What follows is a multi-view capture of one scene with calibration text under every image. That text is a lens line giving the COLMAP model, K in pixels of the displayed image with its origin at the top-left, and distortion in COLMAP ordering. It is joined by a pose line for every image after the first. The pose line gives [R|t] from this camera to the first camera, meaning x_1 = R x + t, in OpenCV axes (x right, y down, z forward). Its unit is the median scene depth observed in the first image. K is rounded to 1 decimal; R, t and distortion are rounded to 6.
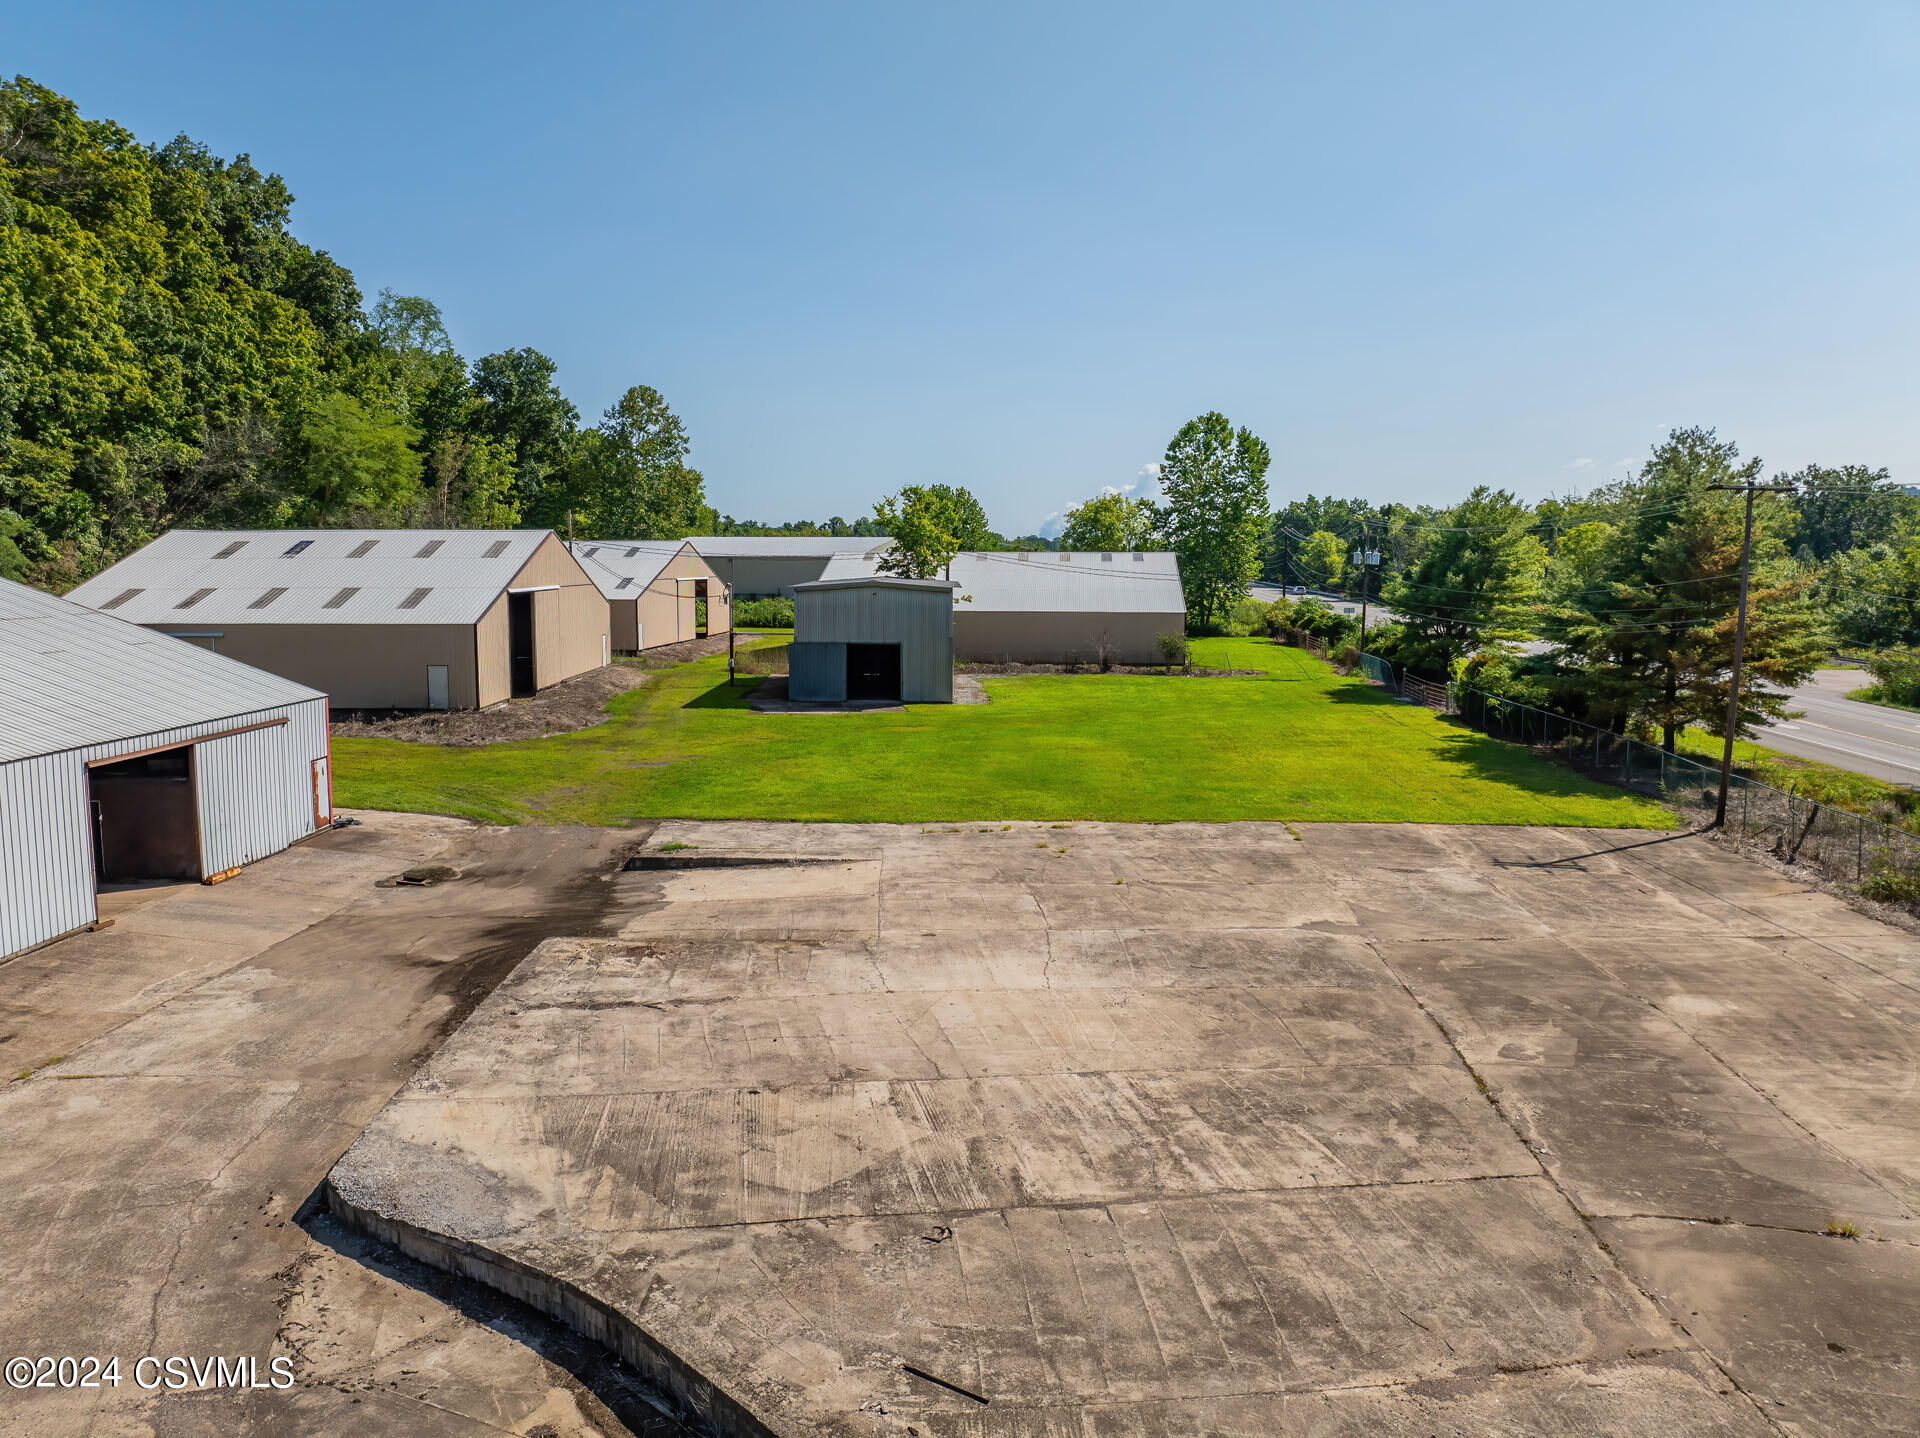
lens RADIAL K [[1342.4, 0, 967.2], [0, 1342.4, 722.8], [0, 0, 1]] dist [-0.064646, 0.030343]
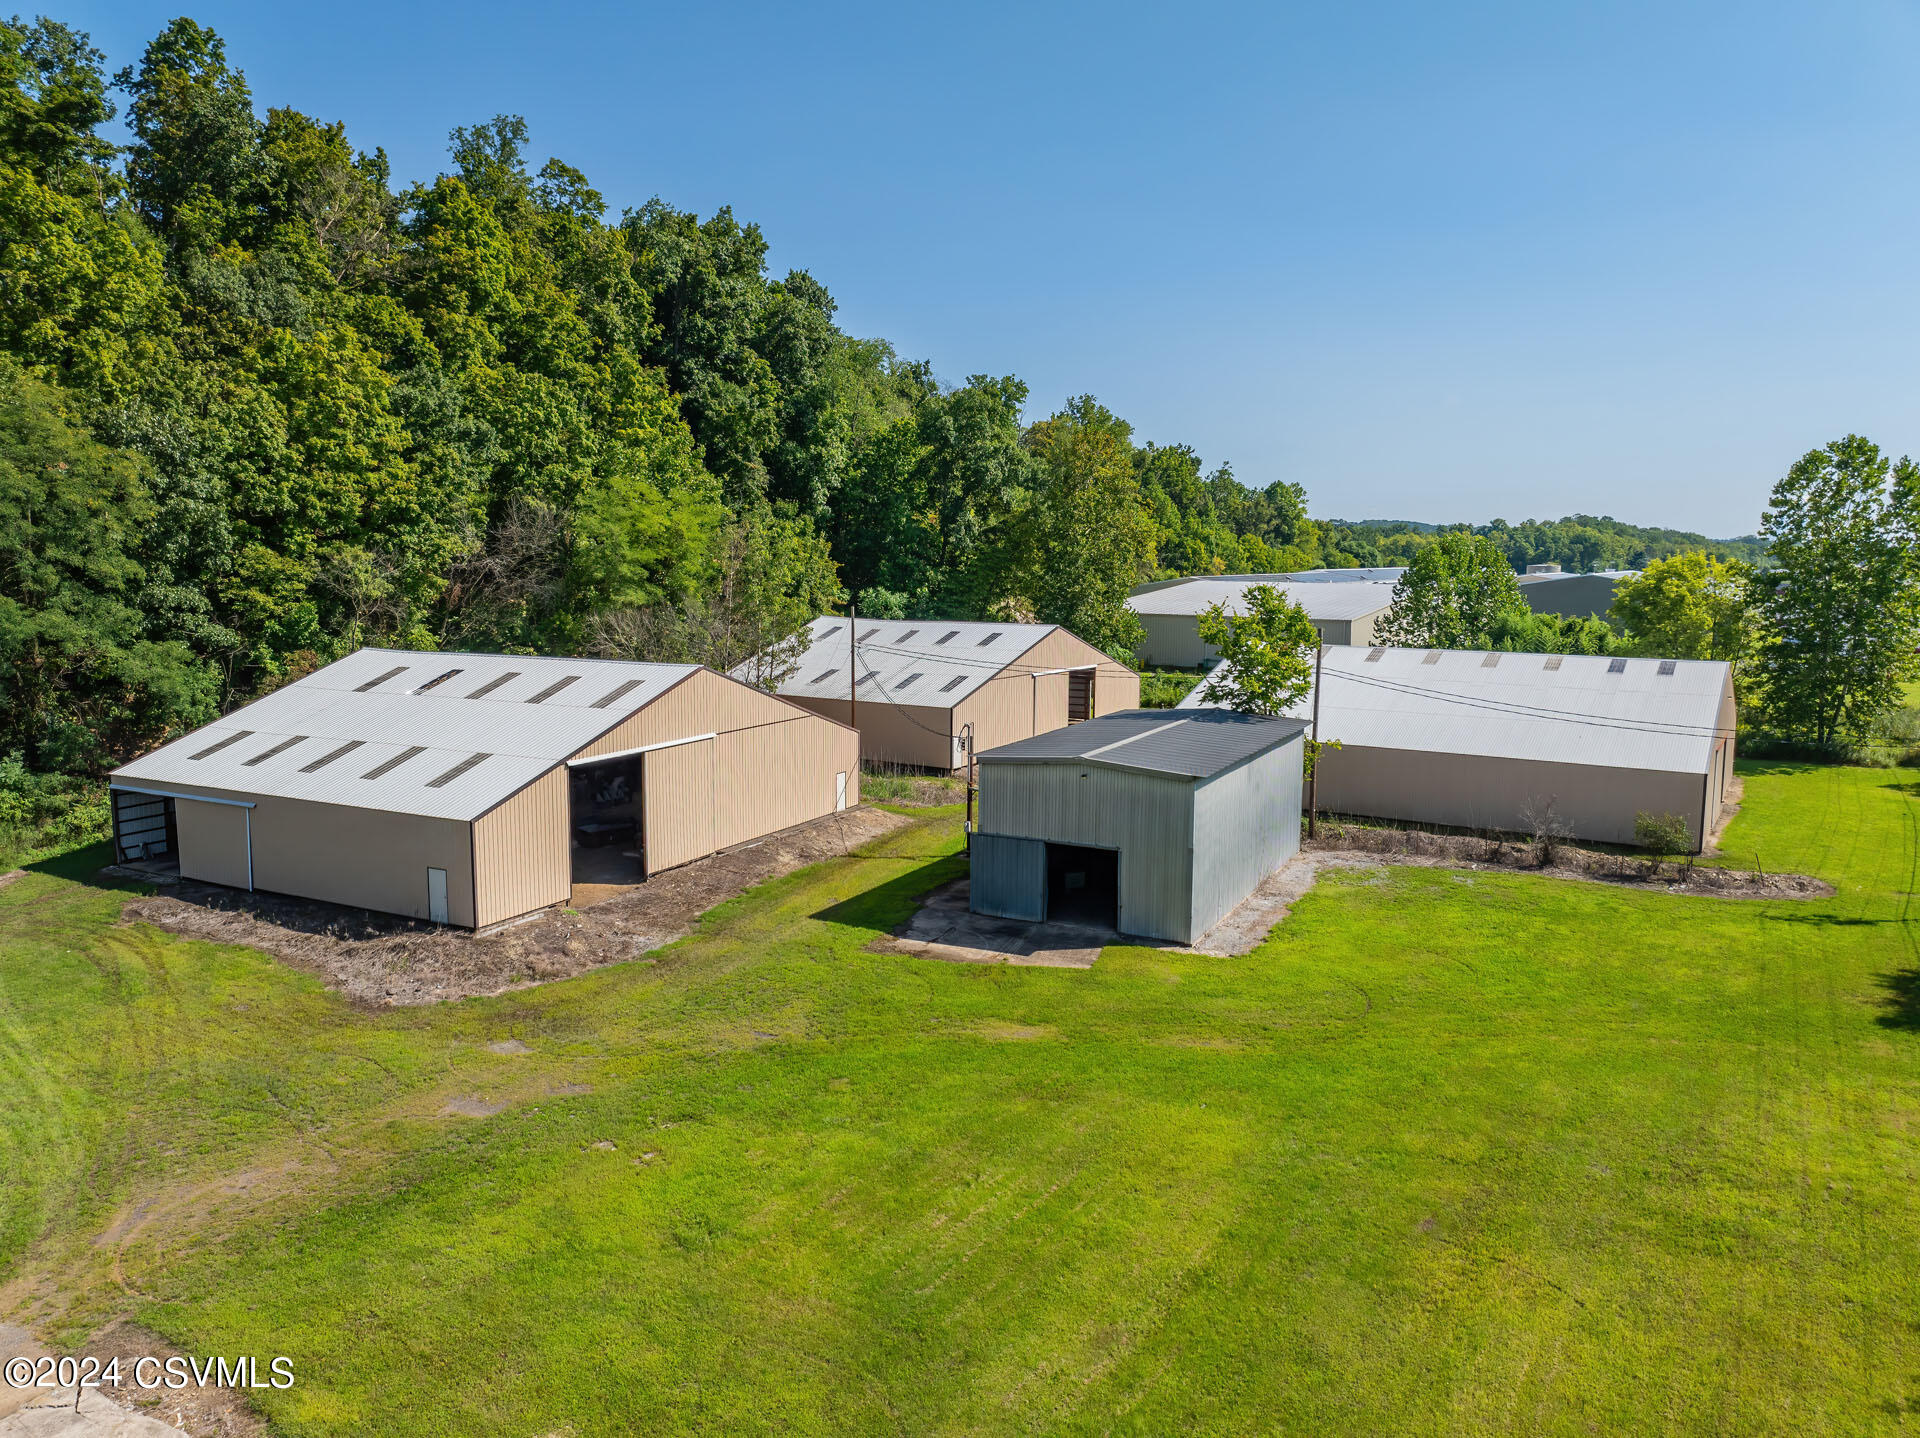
lens RADIAL K [[1336.4, 0, 965.8], [0, 1336.4, 722.5], [0, 0, 1]] dist [-0.038459, -0.005055]
pose [[0.881591, 0.061176, -0.468032, 0.212325], [-0.059620, 0.998056, 0.018153, -0.142869], [0.468233, 0.011900, 0.883525, 0.395847]]
